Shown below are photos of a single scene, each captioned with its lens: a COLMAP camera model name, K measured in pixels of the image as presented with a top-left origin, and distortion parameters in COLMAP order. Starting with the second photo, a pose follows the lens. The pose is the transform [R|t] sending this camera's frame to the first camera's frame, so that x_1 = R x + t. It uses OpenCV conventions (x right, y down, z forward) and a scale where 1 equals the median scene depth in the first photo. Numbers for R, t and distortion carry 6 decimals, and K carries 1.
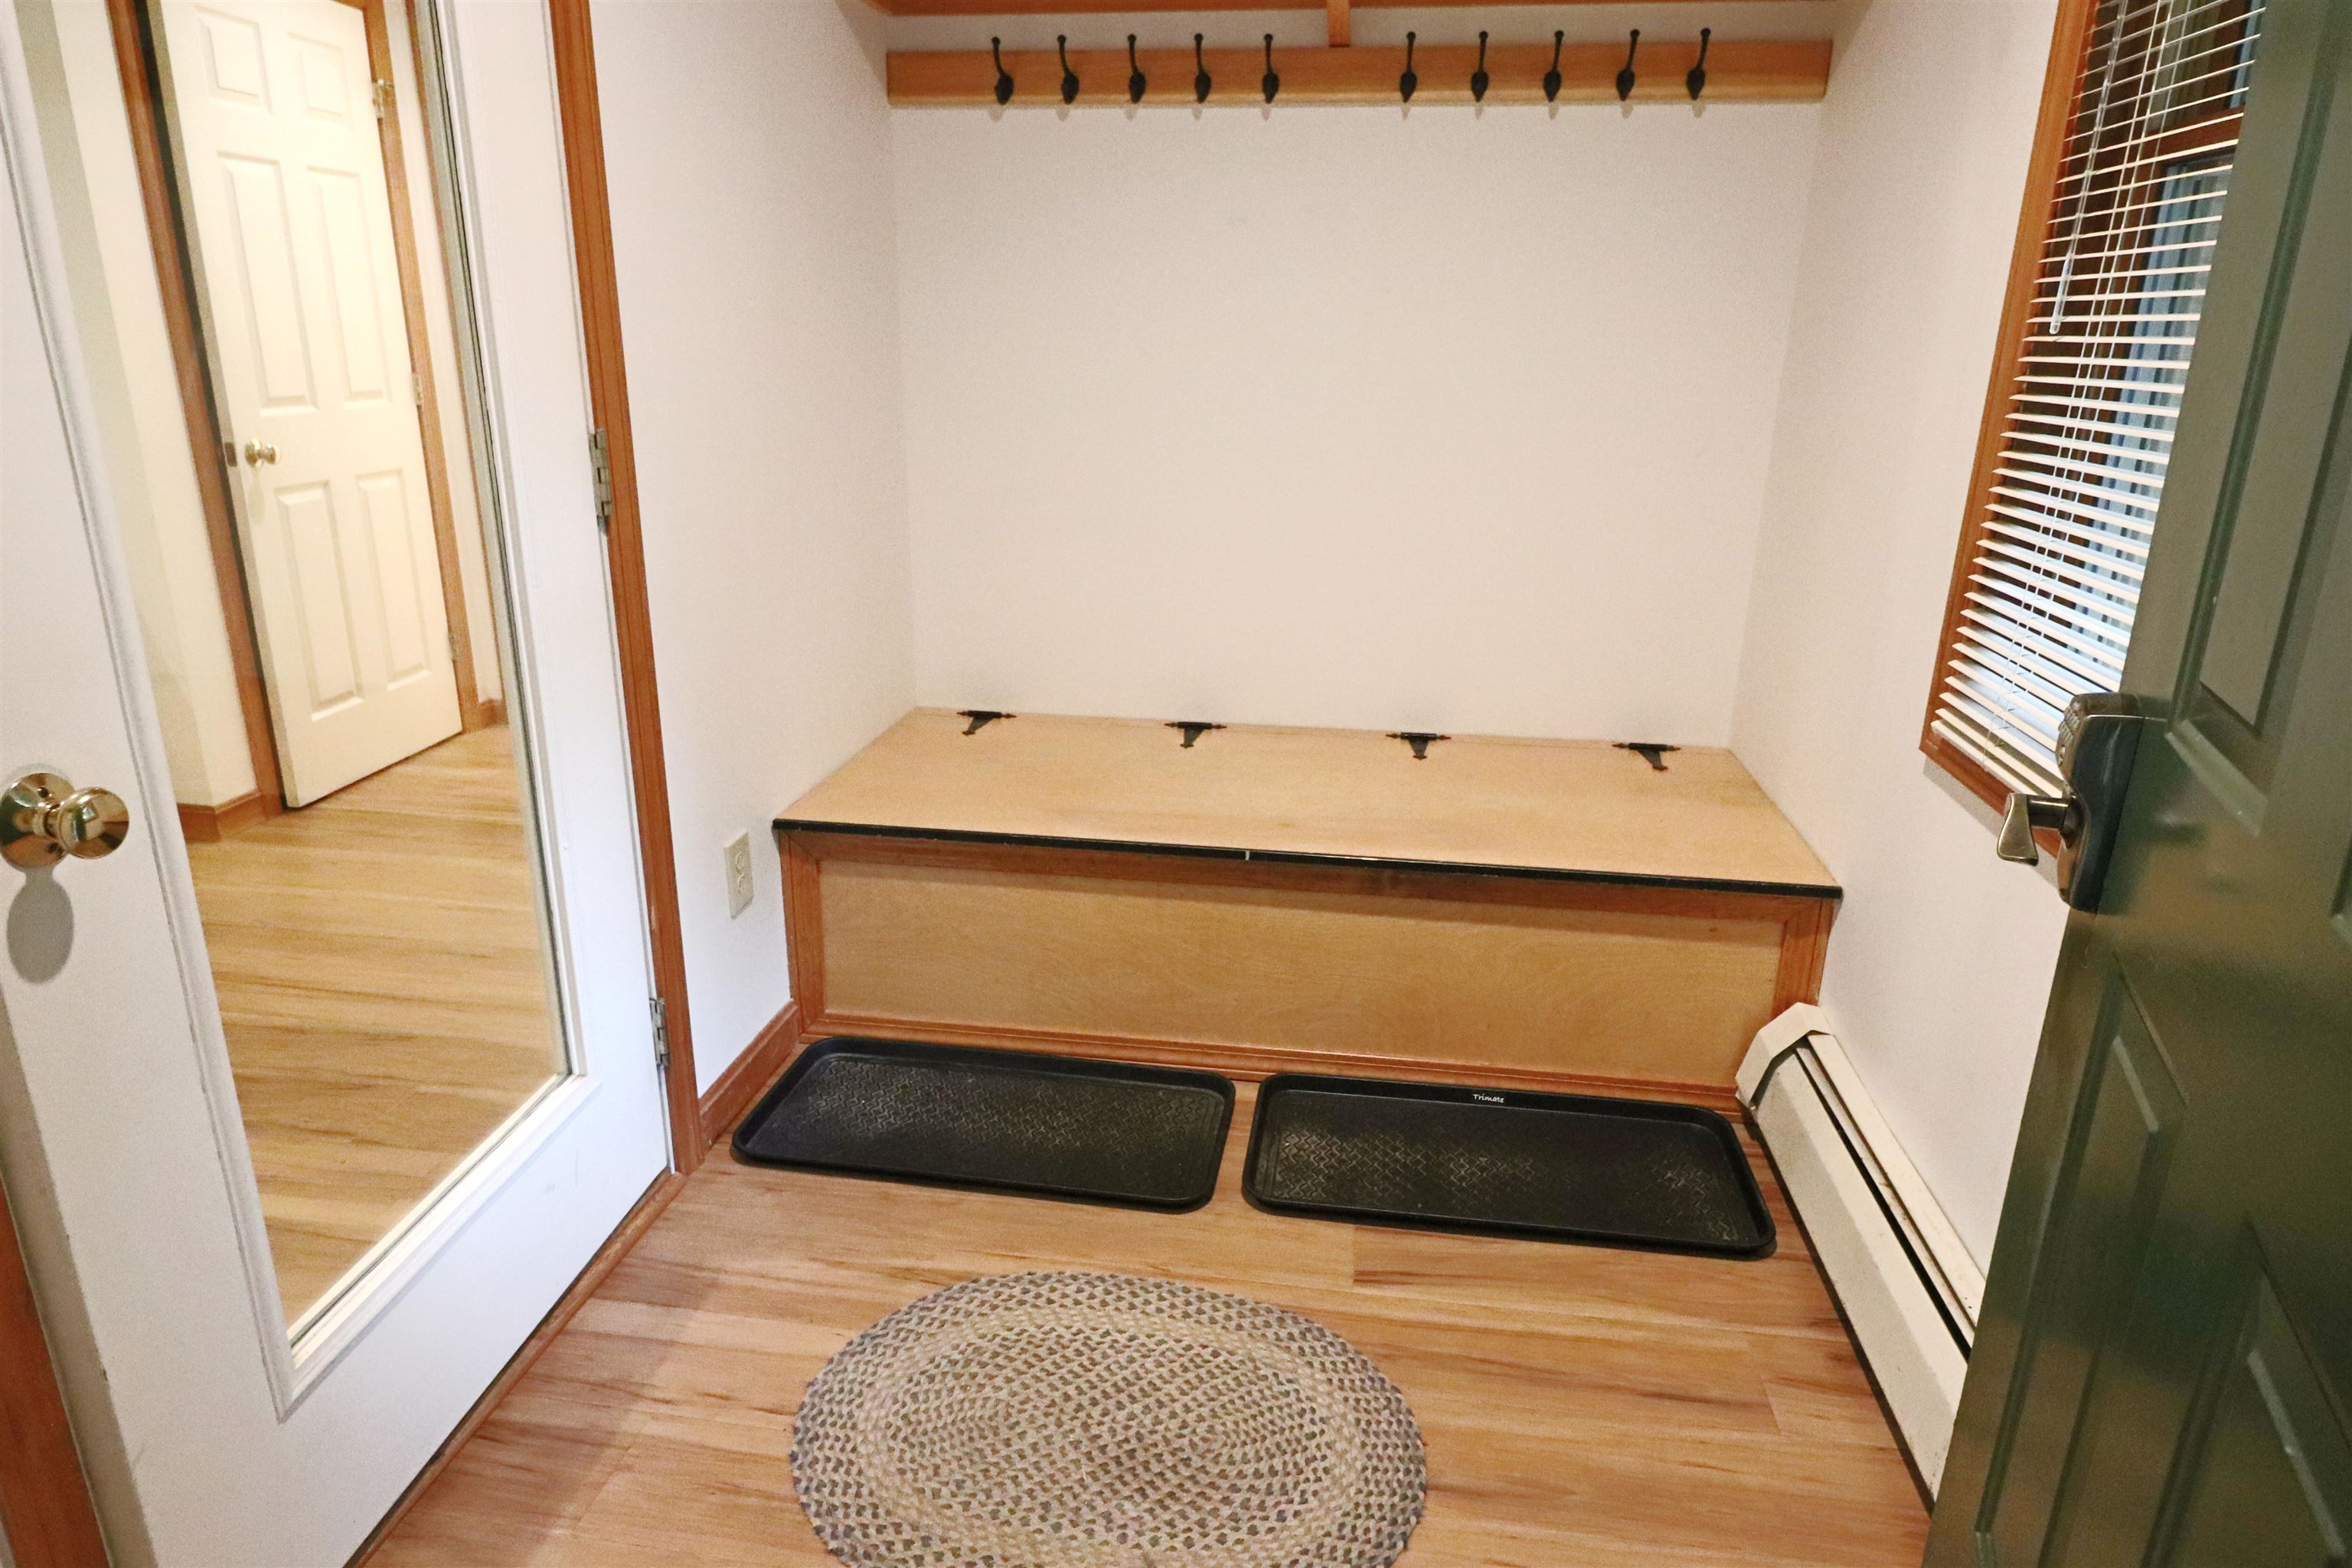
lens RADIAL K [[1389.9, 0, 1172.4], [0, 1389.9, 779.9], [0, 0, 1]] dist [-0.000733, -0.000246]
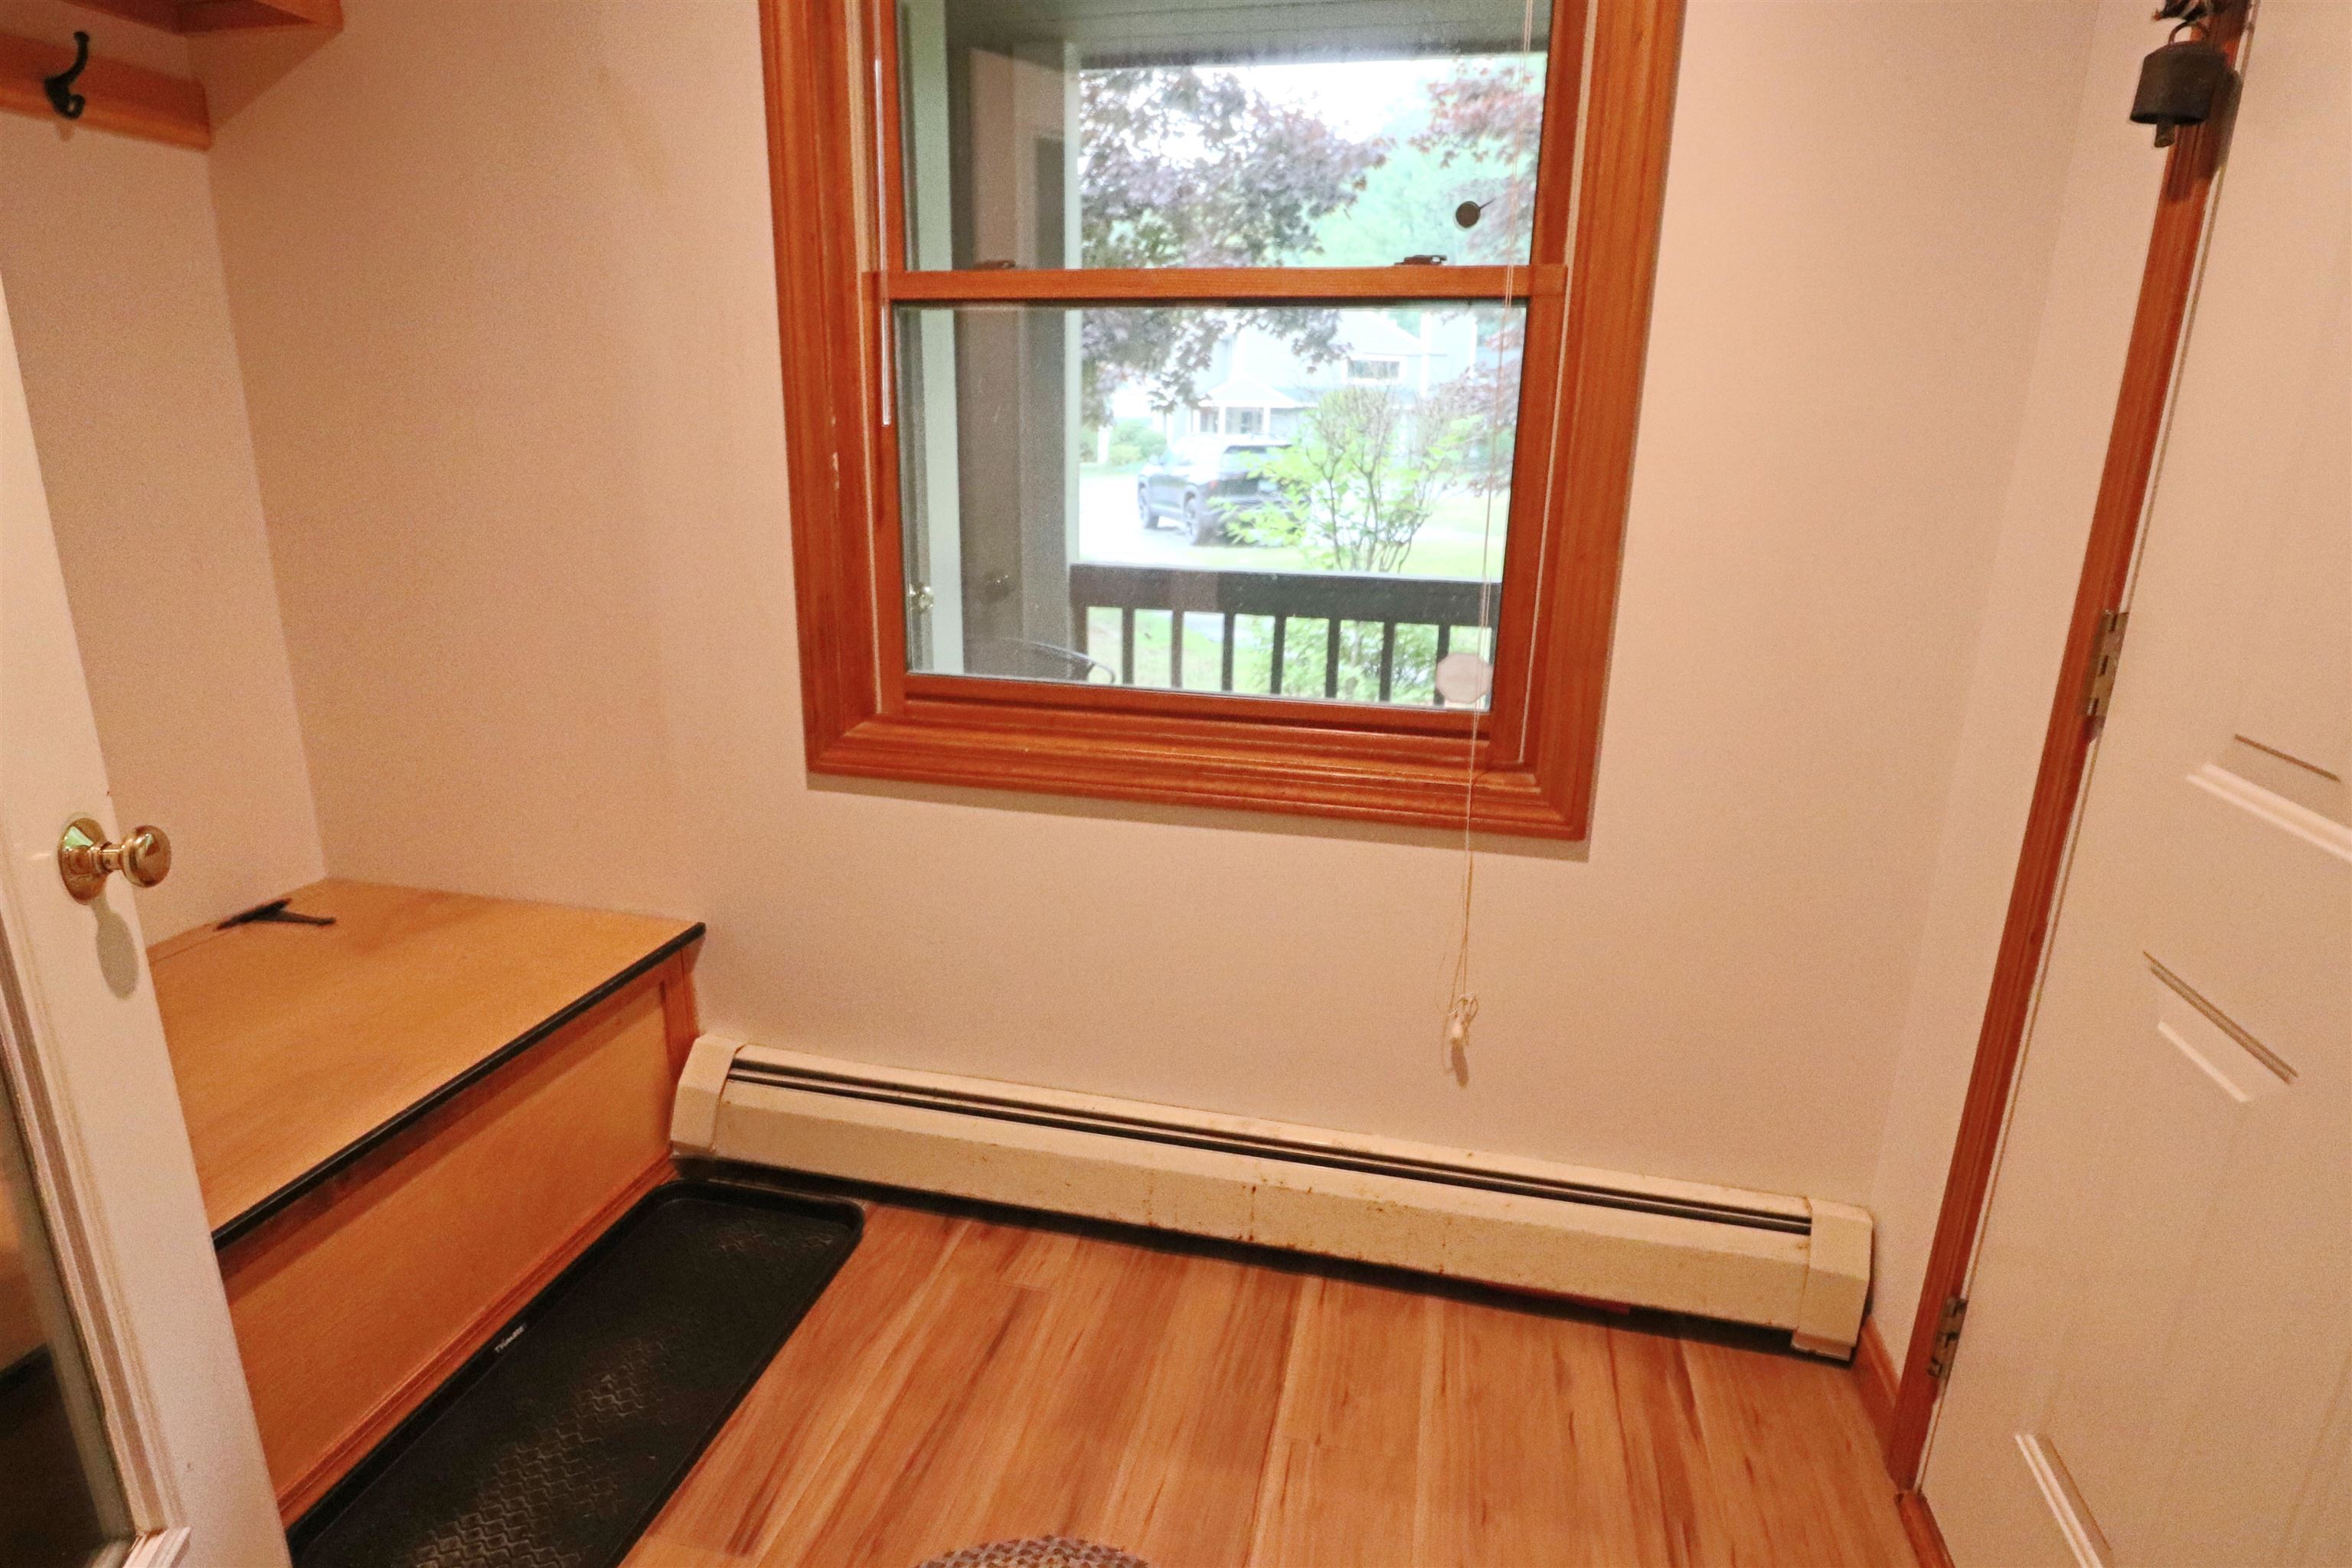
lens RADIAL K [[1218.3, 0, 1177.1], [0, 1218.3, 780.4], [0, 0, 1]] dist [-0.000516, -0.012783]
pose [[0.075503, -0.286485, 0.955105, -0.352275], [0.280613, 0.925233, 0.255342, -0.158405], [-0.956847, 0.248736, 0.150249, 0.437330]]
